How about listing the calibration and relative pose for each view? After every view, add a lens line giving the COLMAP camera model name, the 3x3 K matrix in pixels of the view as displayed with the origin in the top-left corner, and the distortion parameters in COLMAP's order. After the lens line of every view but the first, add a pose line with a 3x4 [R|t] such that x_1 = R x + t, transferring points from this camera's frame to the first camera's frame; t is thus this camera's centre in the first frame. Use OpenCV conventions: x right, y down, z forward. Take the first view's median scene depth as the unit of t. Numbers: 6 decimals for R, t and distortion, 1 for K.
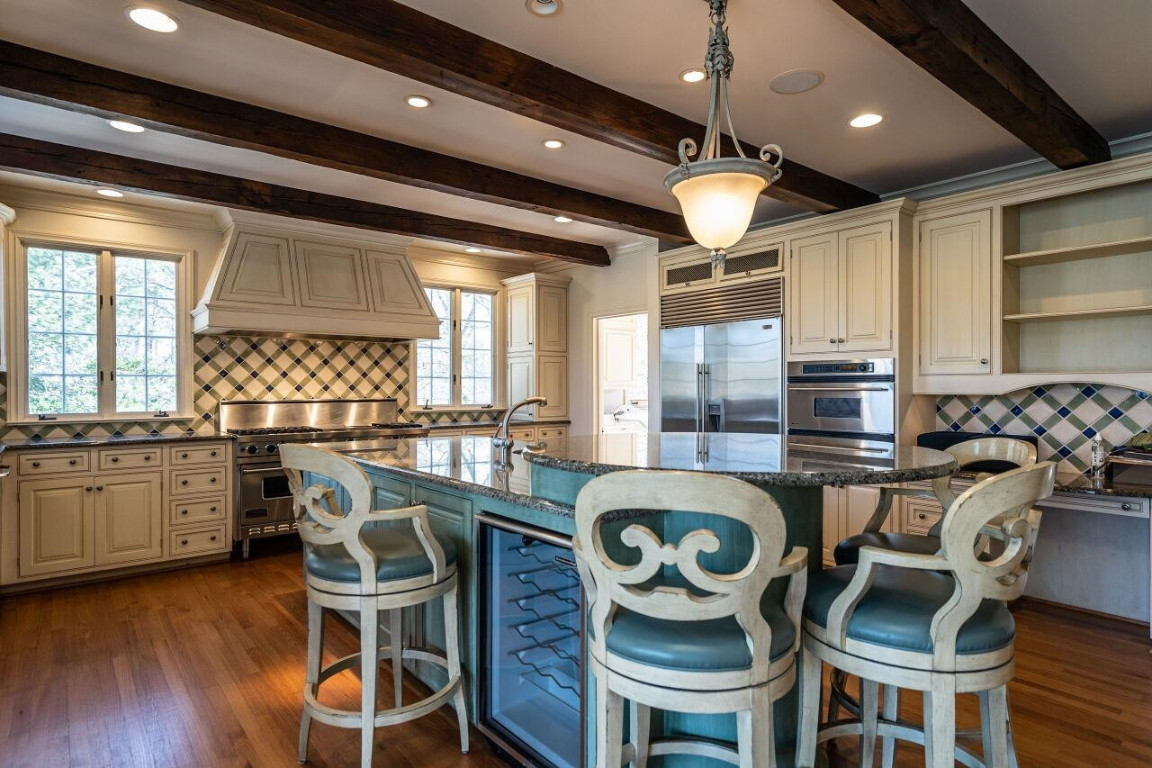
lens RADIAL K [[600.0, 0, 601.7], [0, 600.0, 388.0], [0, 0, 1]] dist [0.003310, 0.000607]
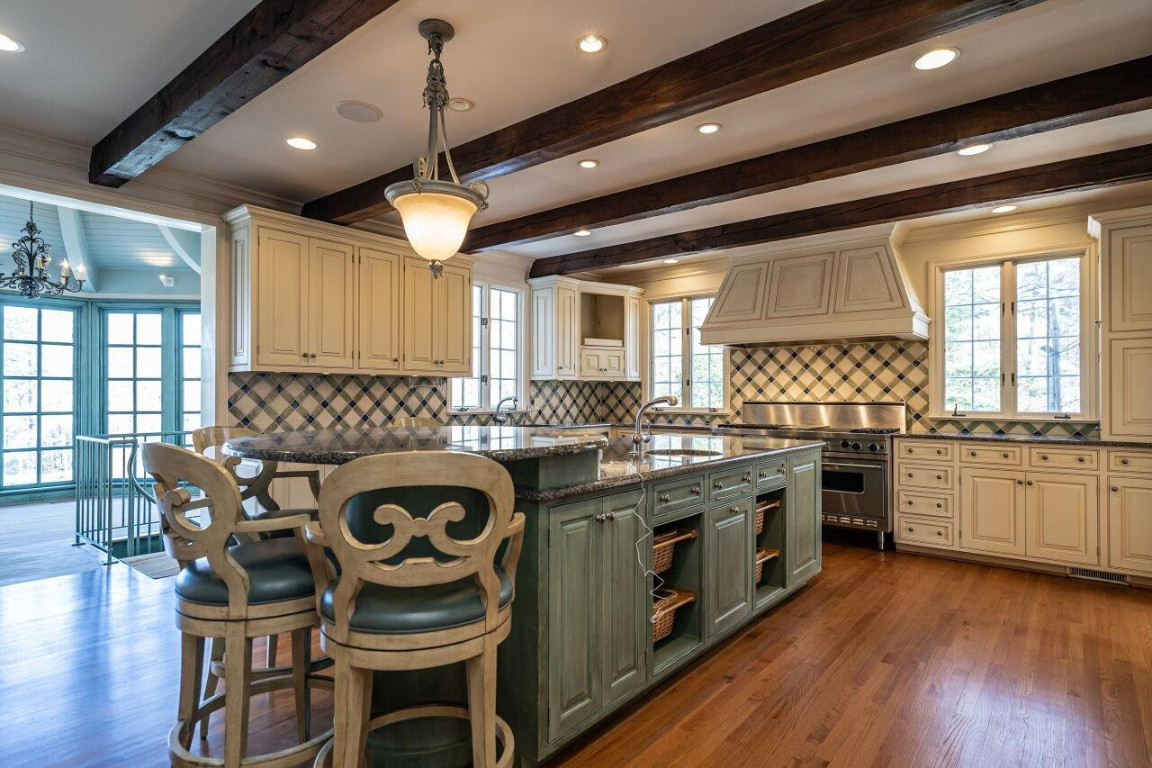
lens RADIAL K [[600.0, 0, 601.7], [0, 600.0, 388.0], [0, 0, 1]] dist [0.003310, 0.000607]
pose [[0.230468, -0.003576, -0.973073, 0.443961], [0.002828, 0.999991, -0.003005, -0.002396], [0.973076, -0.002059, 0.230477, 0.359031]]
